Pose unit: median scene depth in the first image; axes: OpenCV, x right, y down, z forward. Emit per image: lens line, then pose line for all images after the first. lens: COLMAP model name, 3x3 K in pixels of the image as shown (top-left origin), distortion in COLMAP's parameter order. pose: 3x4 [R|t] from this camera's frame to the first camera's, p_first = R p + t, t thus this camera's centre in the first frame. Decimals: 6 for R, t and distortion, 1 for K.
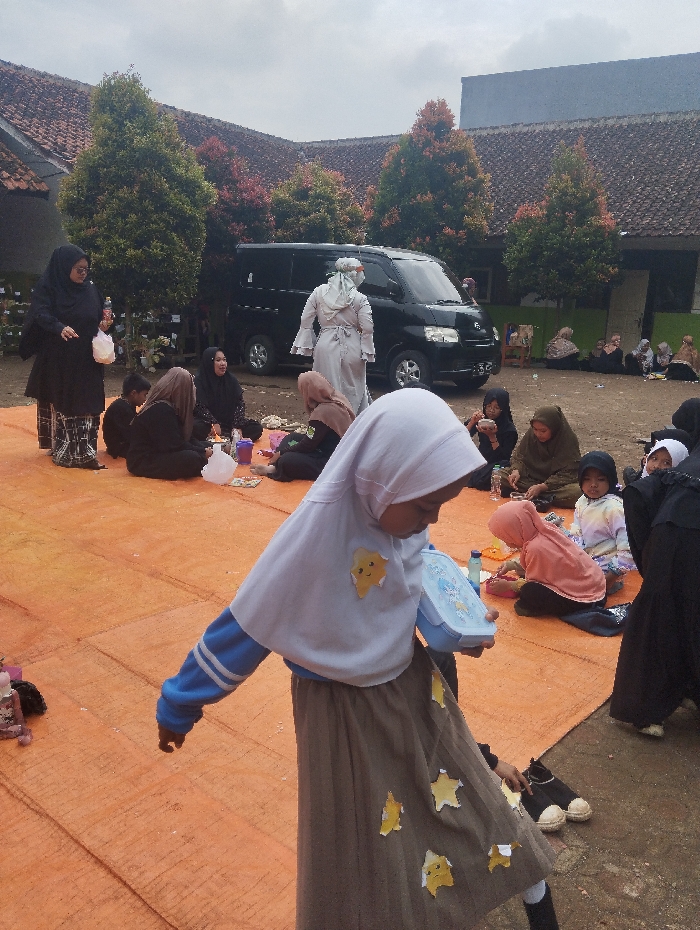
lens RADIAL K [[765.5, 0, 347.7], [0, 765.5, 474.3], [0, 0, 1]] dist [0.096053, -0.171413]
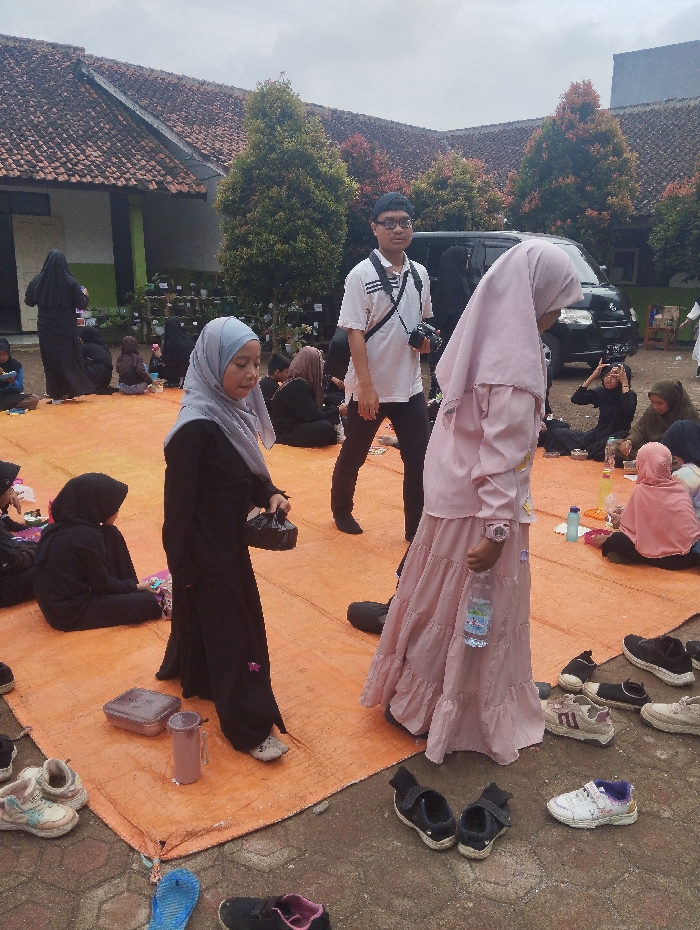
lens RADIAL K [[779.9, 0, 346.4], [0, 779.9, 460.6], [0, 0, 1]] dist [0.107427, -0.196062]
pose [[0.983165, 0.016414, -0.181980, 0.015890], [-0.017809, 0.999823, -0.006034, 0.014950], [0.181849, 0.009173, 0.983284, -0.053990]]
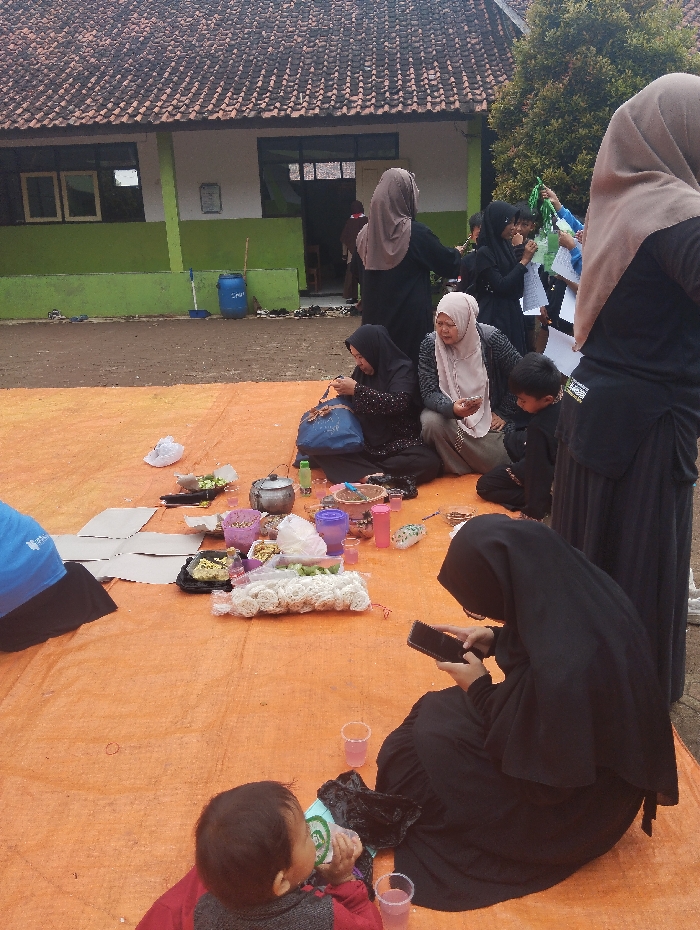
lens RADIAL K [[779.9, 0, 346.4], [0, 779.9, 460.6], [0, 0, 1]] dist [0.107427, -0.196062]
pose [[0.650718, 0.162829, -0.741655, 0.161050], [-0.124955, 0.986384, 0.106925, -0.068908], [0.748967, 0.023096, 0.662204, 0.330106]]
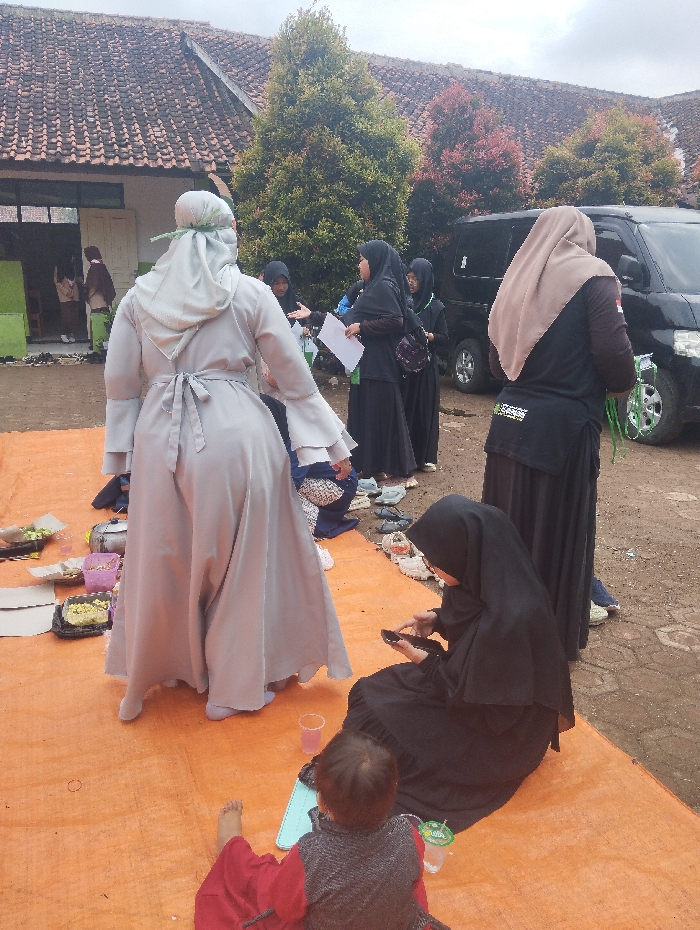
lens RADIAL K [[779.9, 0, 346.4], [0, 779.9, 460.6], [0, 0, 1]] dist [0.107427, -0.196062]
pose [[0.882196, 0.080494, -0.463951, 0.138164], [-0.086744, 0.996199, 0.007895, -0.059969], [0.462823, 0.033280, 0.885826, 0.278263]]
